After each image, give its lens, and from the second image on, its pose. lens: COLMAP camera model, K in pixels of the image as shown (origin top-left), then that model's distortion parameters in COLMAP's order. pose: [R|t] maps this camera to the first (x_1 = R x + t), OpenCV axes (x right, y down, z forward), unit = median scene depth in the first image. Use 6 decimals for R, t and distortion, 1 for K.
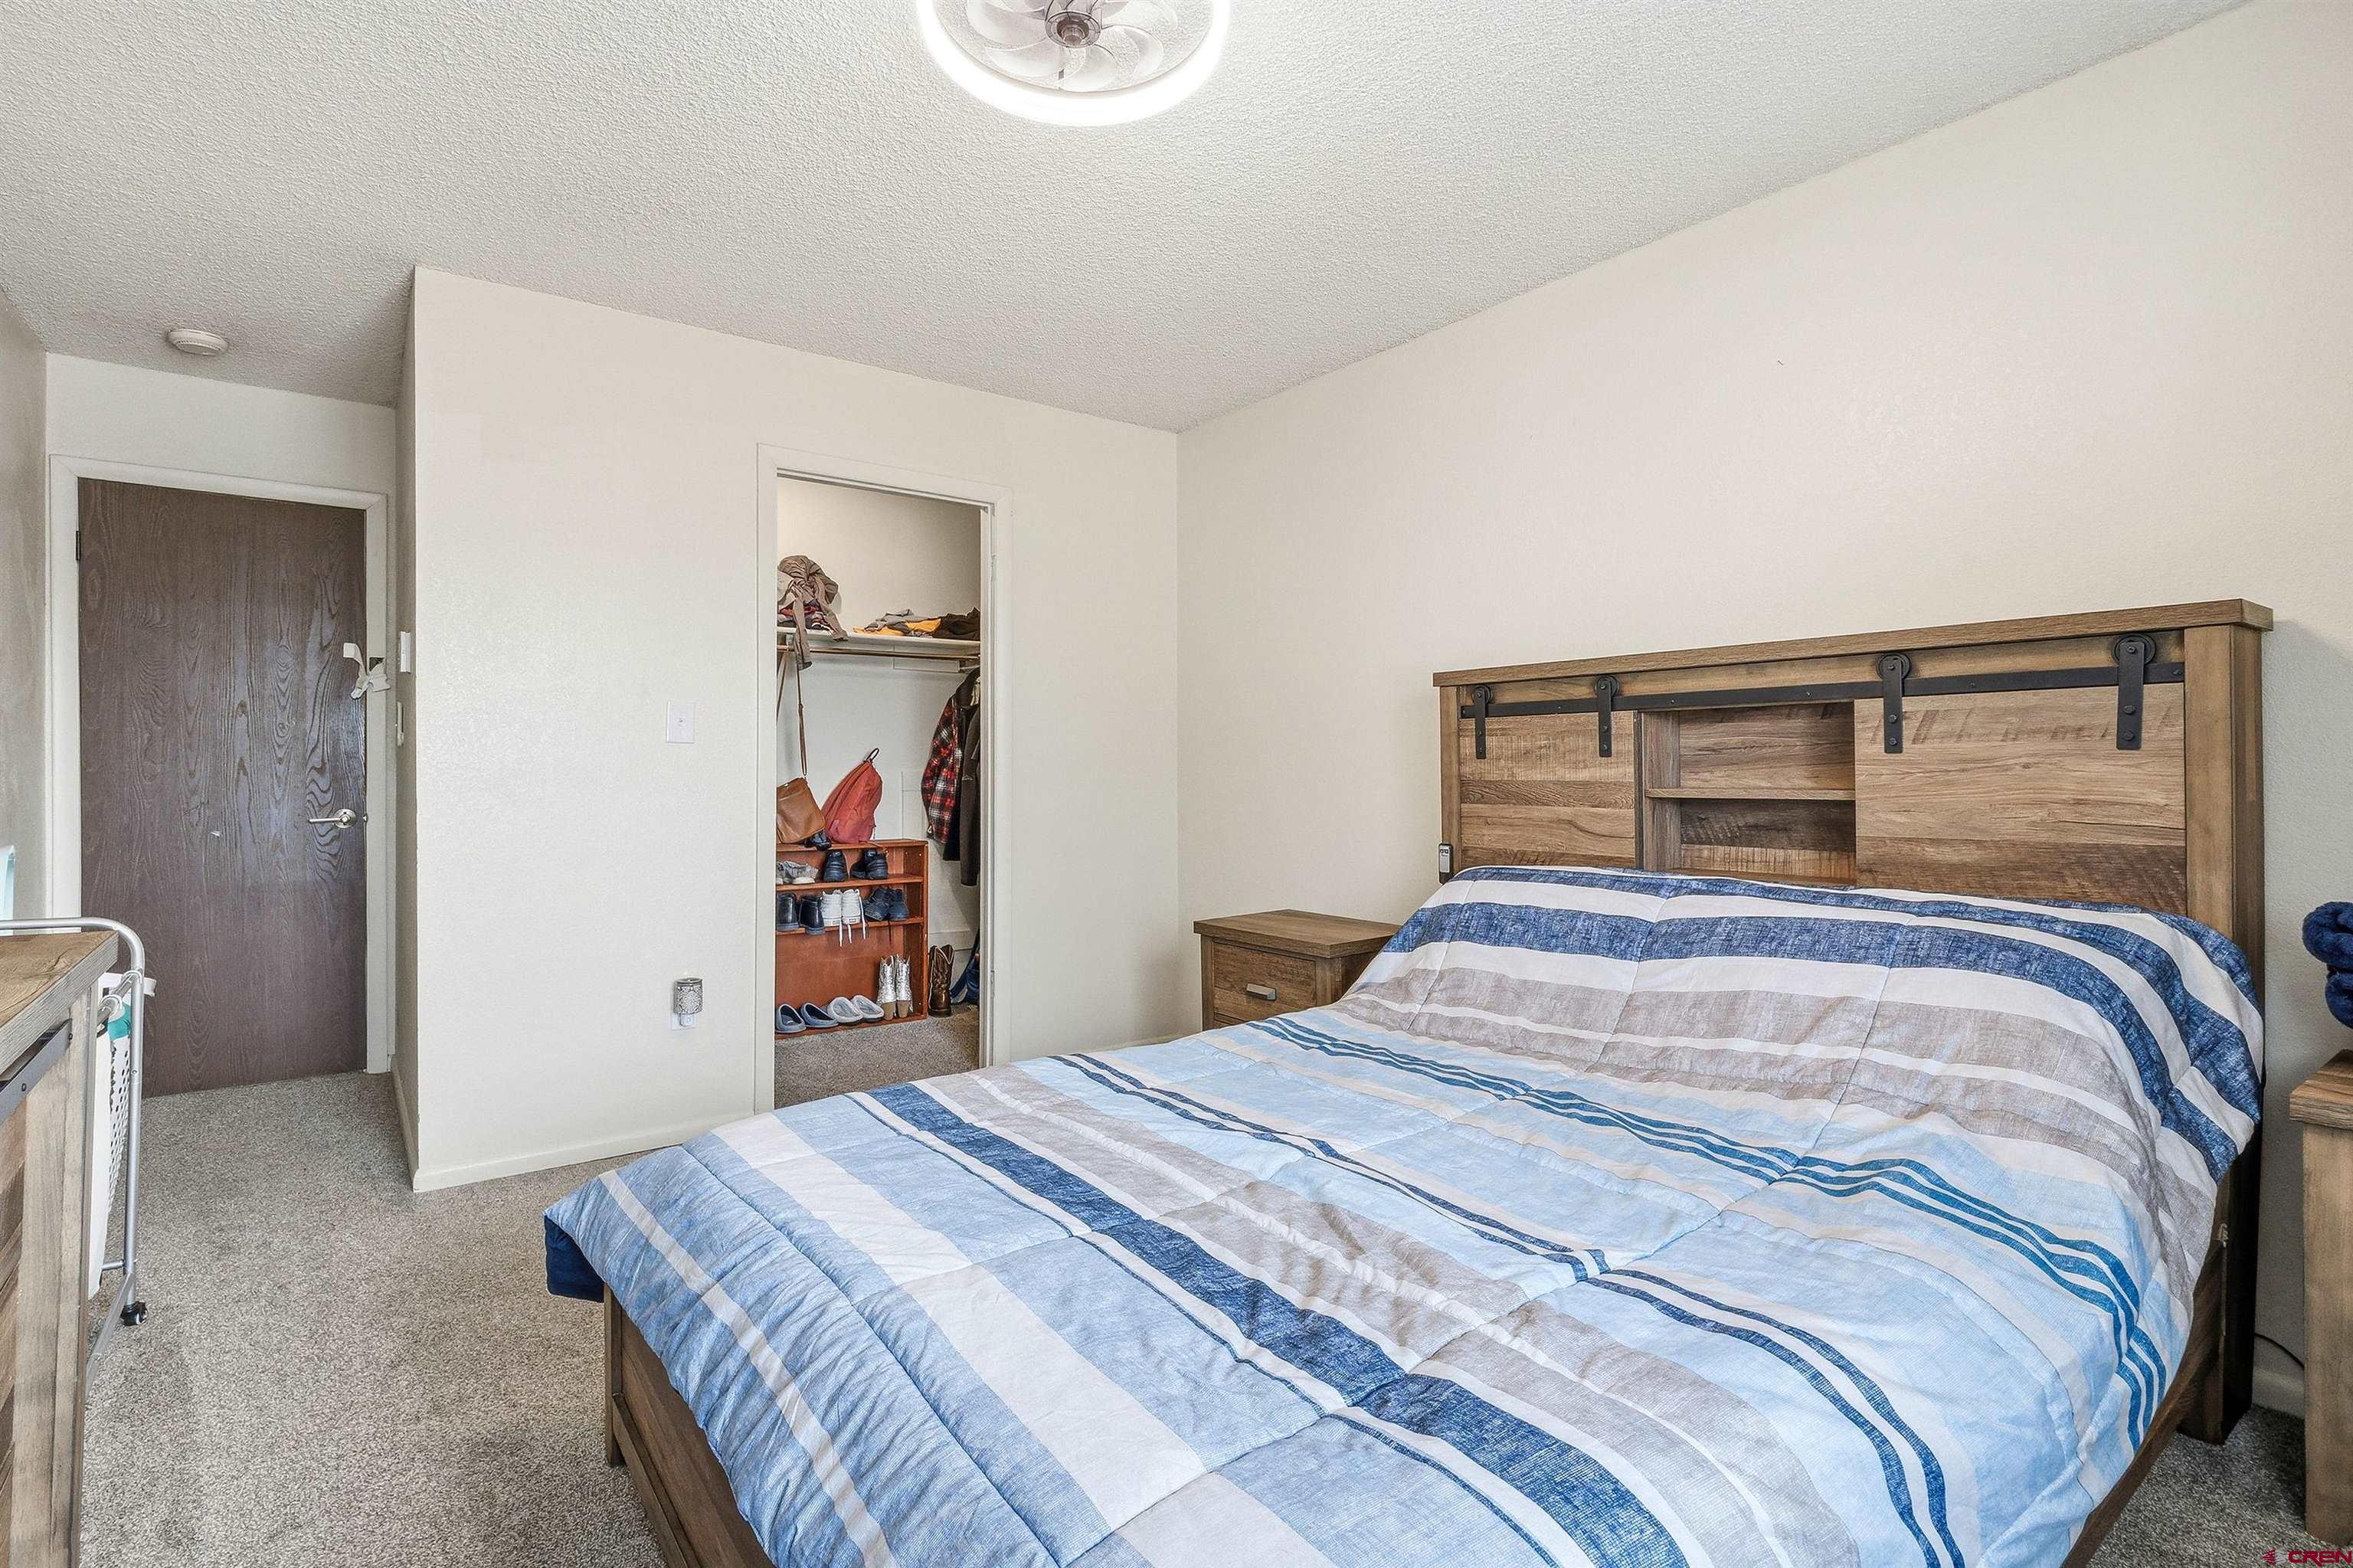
lens RADIAL K [[1135.7, 0, 1183.2], [0, 1135.7, 767.1], [0, 0, 1]] dist [-0.018079, 0.000916]
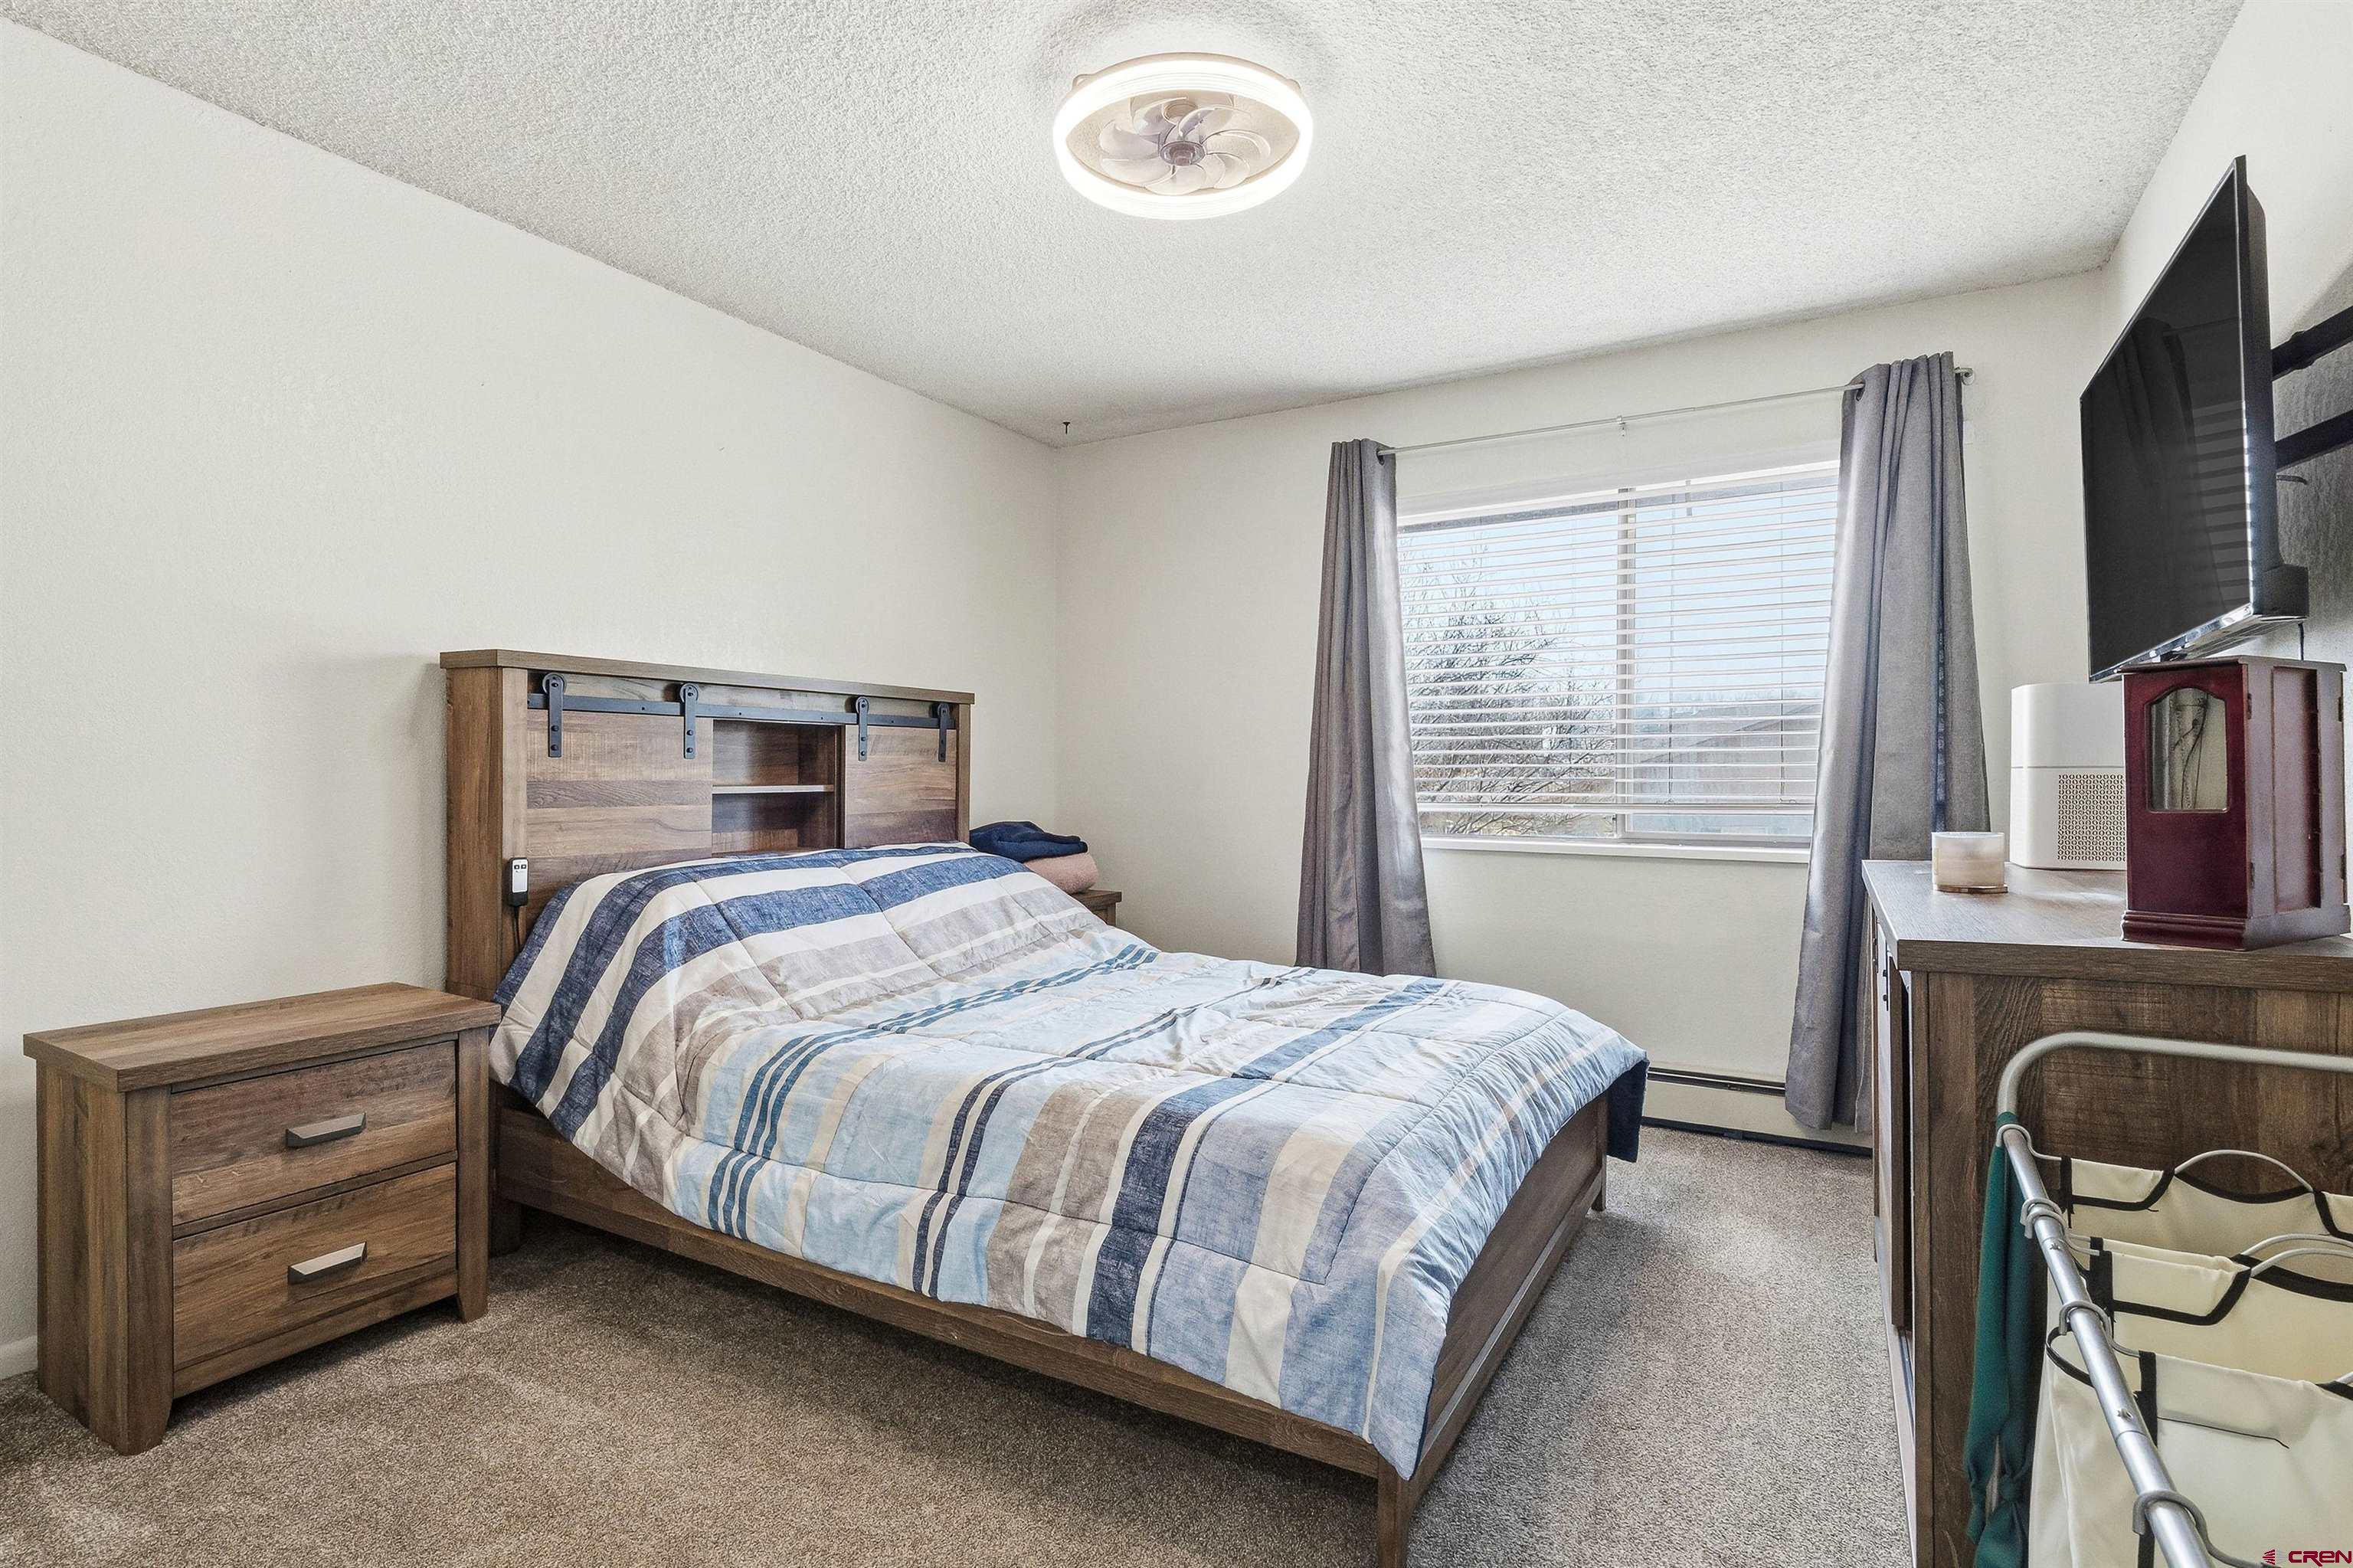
lens RADIAL K [[1135.7, 0, 1182.9], [0, 1135.7, 778.4], [0, 0, 1]] dist [-0.018079, 0.000916]
pose [[-0.381674, -0.002127, 0.924295, -0.812667], [-0.004777, 0.999989, 0.000329, 0.007672], [-0.924285, -0.004290, -0.381680, 0.973152]]
